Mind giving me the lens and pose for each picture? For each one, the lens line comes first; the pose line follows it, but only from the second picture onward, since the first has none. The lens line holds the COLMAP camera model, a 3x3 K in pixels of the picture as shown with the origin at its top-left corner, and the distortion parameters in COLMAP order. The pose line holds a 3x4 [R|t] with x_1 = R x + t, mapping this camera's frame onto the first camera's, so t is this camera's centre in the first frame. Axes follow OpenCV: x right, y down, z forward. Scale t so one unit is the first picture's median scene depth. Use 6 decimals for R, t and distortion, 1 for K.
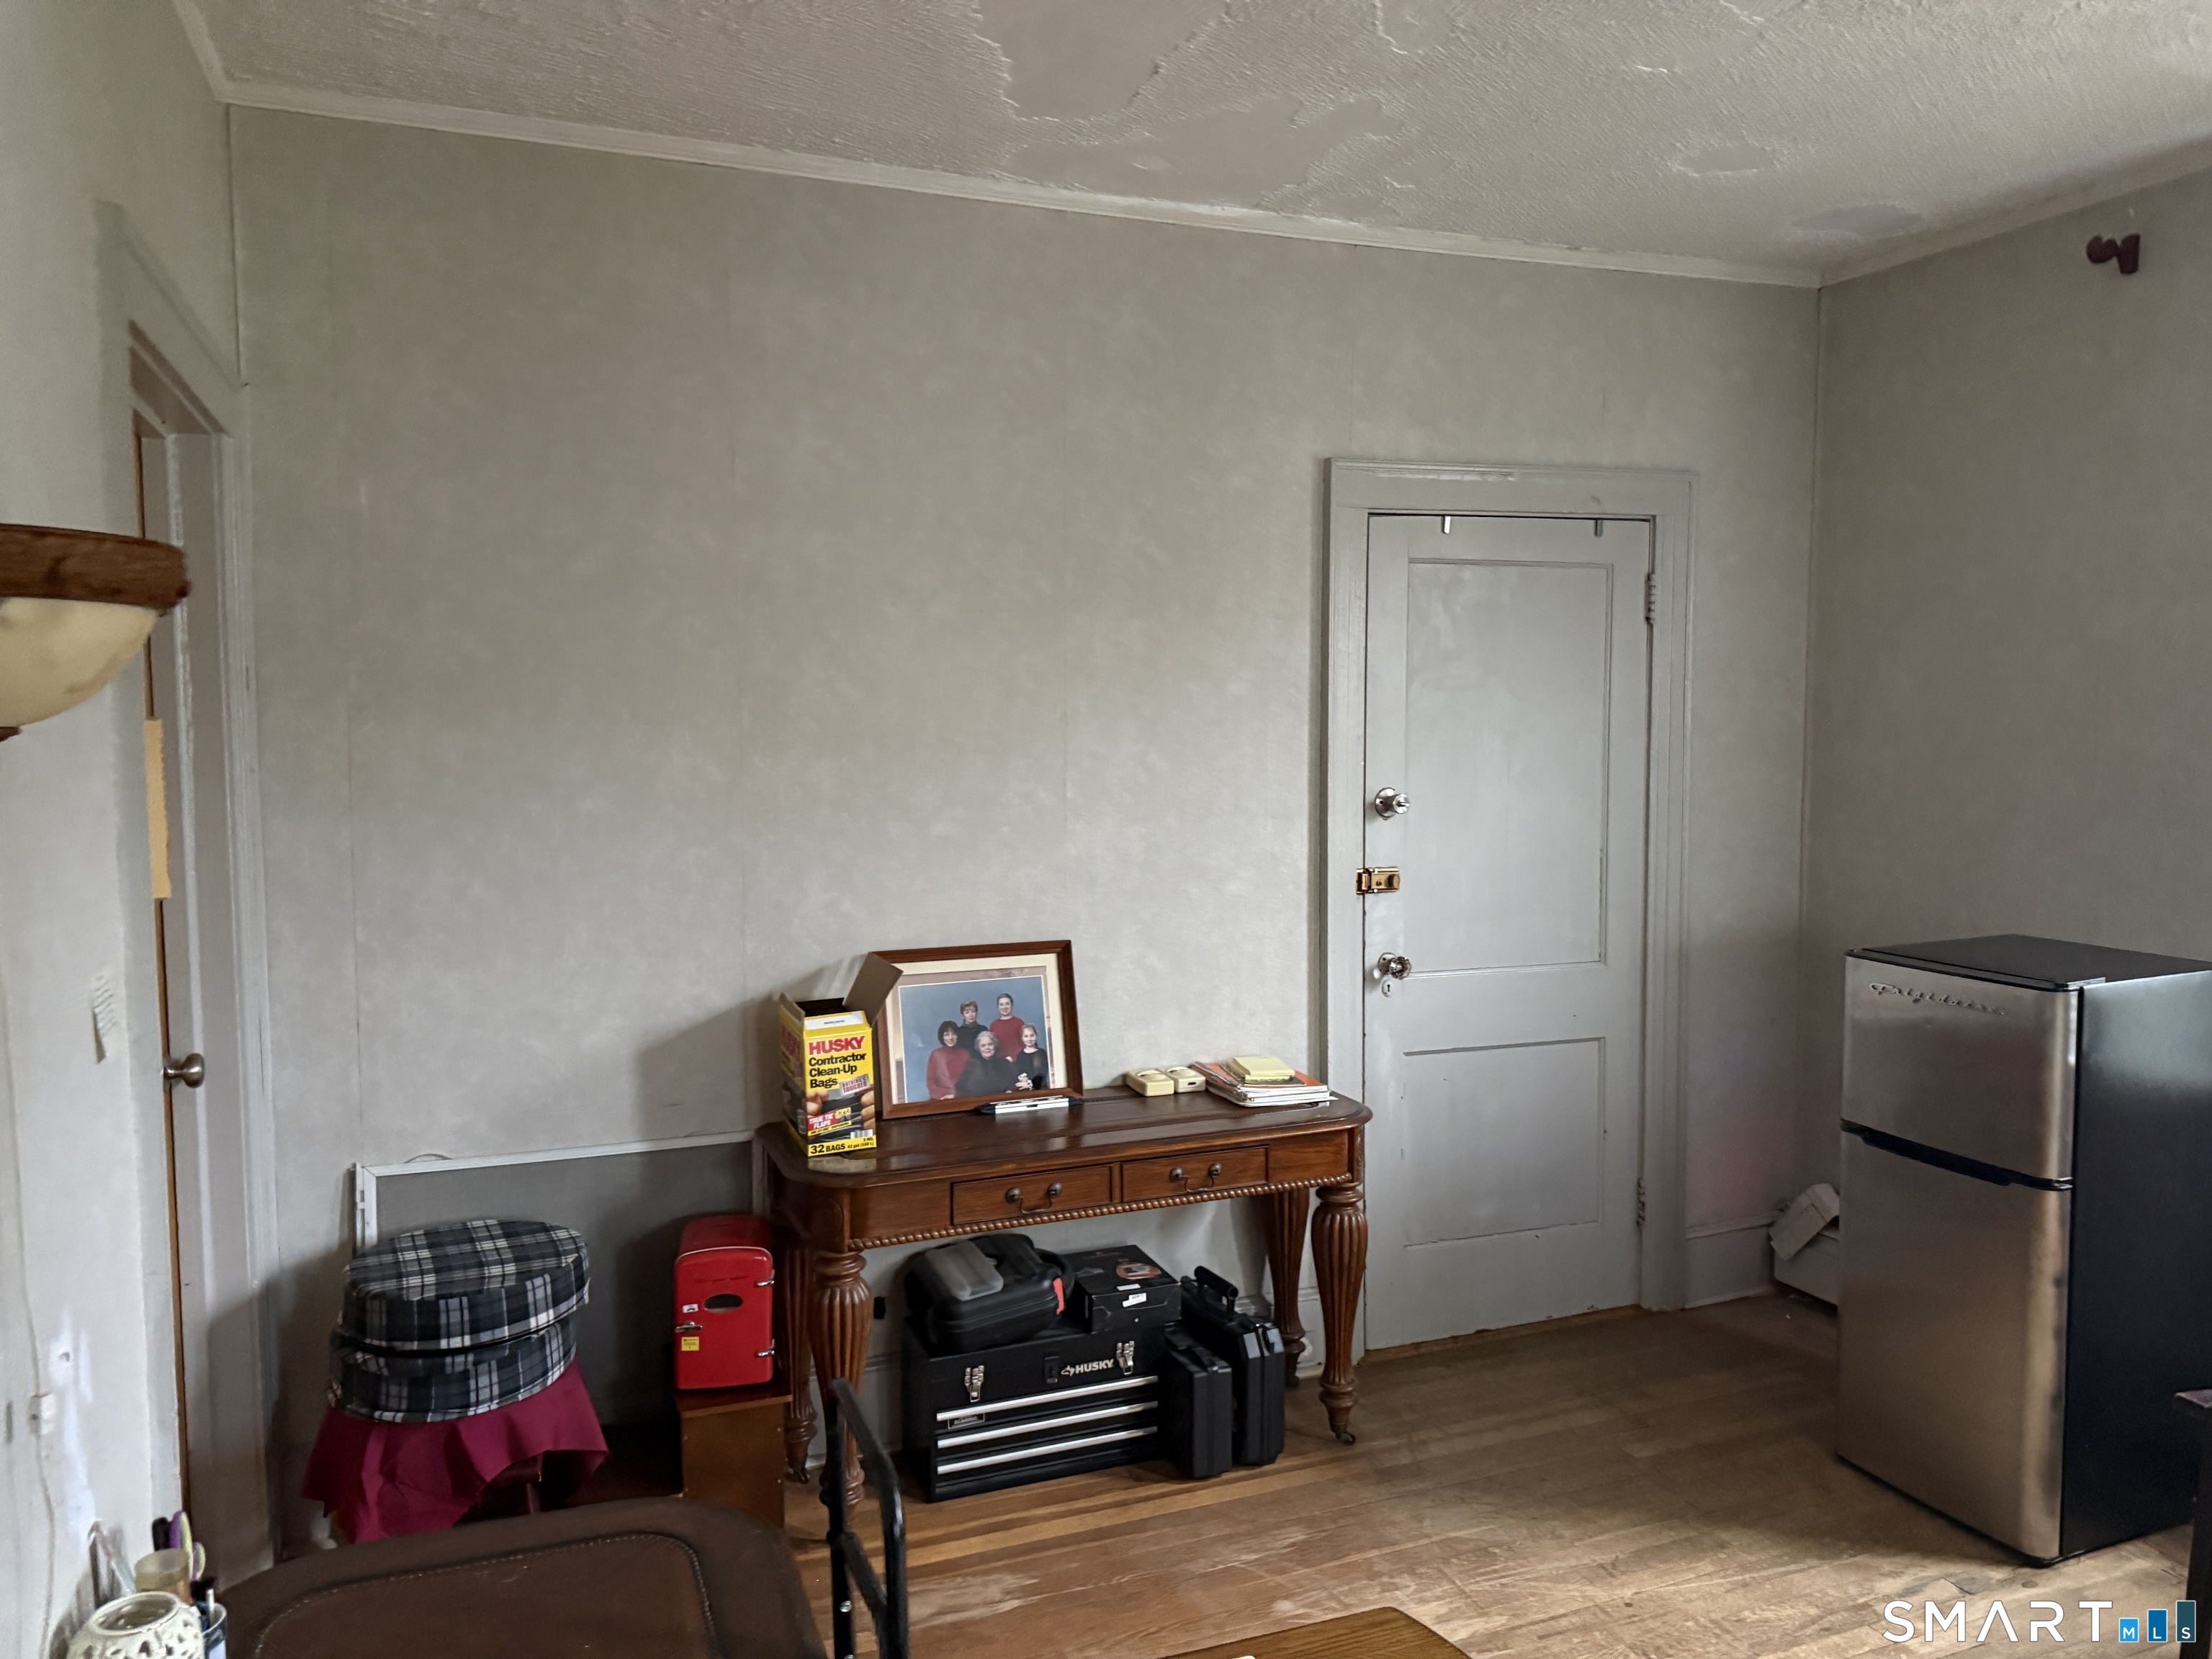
lens RADIAL K [[1549.9, 0, 1102.2], [0, 1549.9, 833.1], [0, 0, 1]] dist [0.000152, 0.002081]
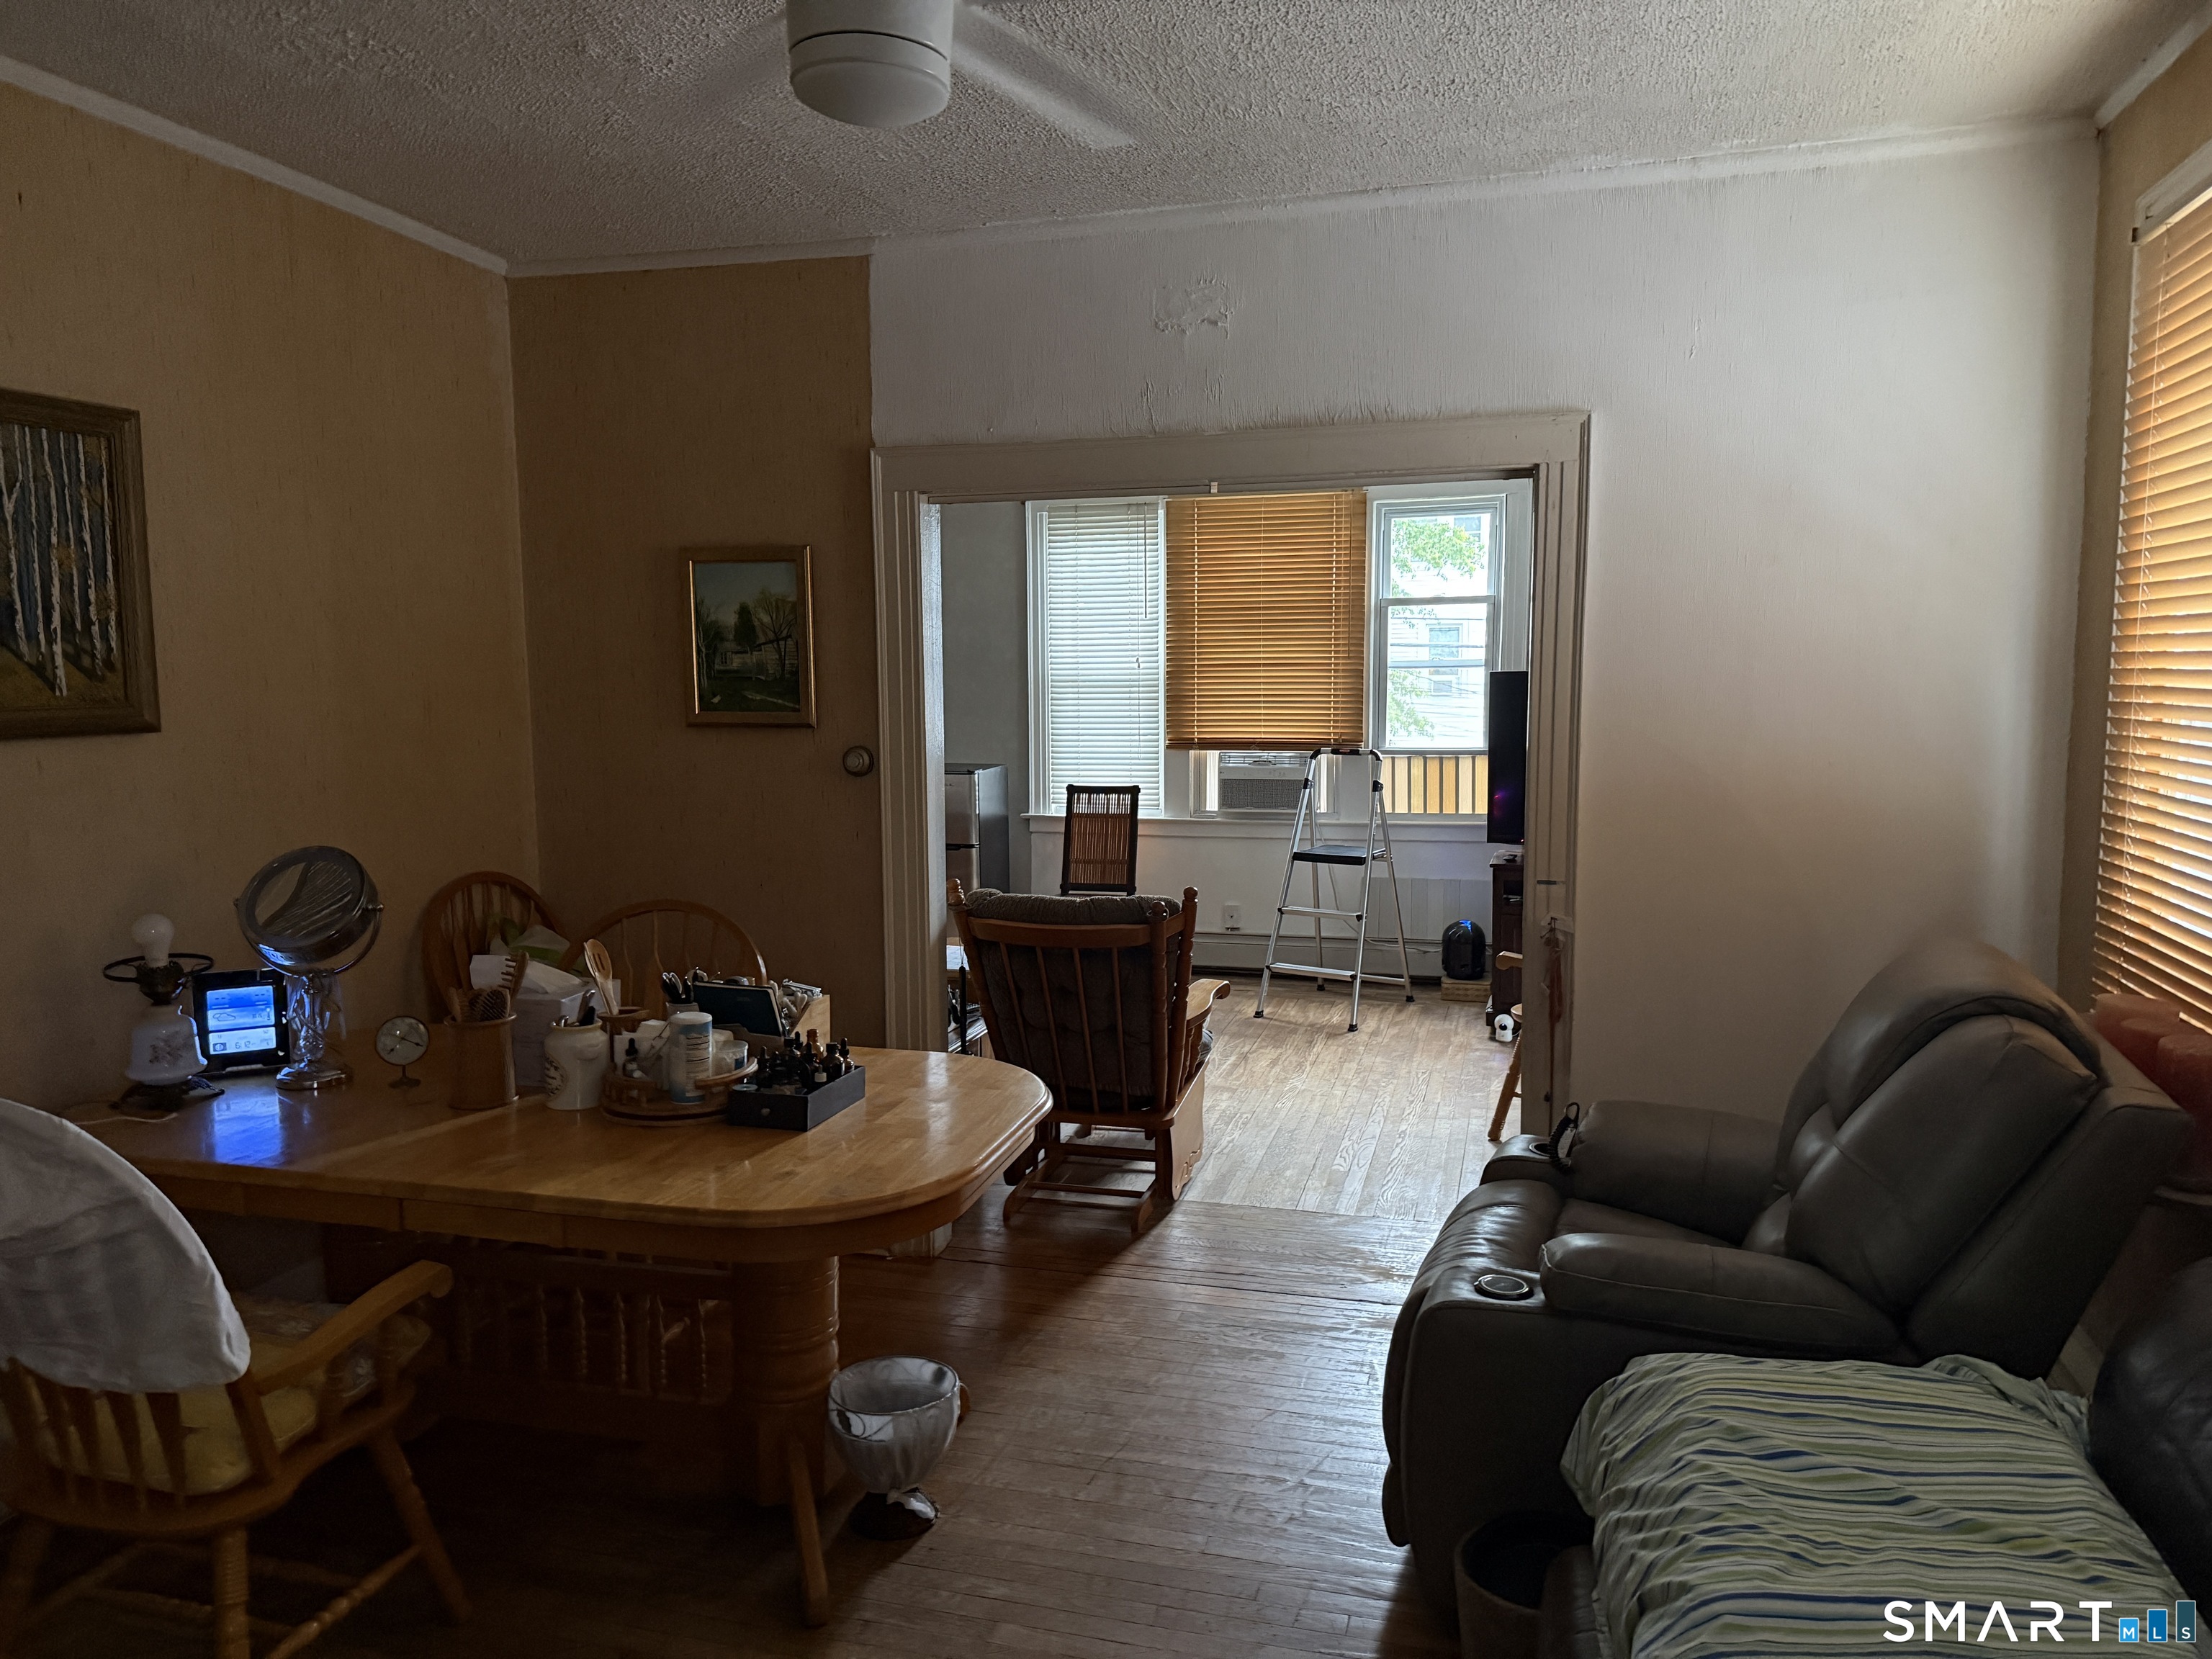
lens RADIAL K [[1525.1, 0, 1100.2], [0, 1525.1, 838.8], [0, 0, 1]] dist [0.128818, -0.193476]
pose [[0.605308, -0.095446, 0.790248, -1.344082], [0.066448, 0.995379, 0.069324, 0.043473], [-0.793213, 0.010548, 0.608853, -0.788575]]
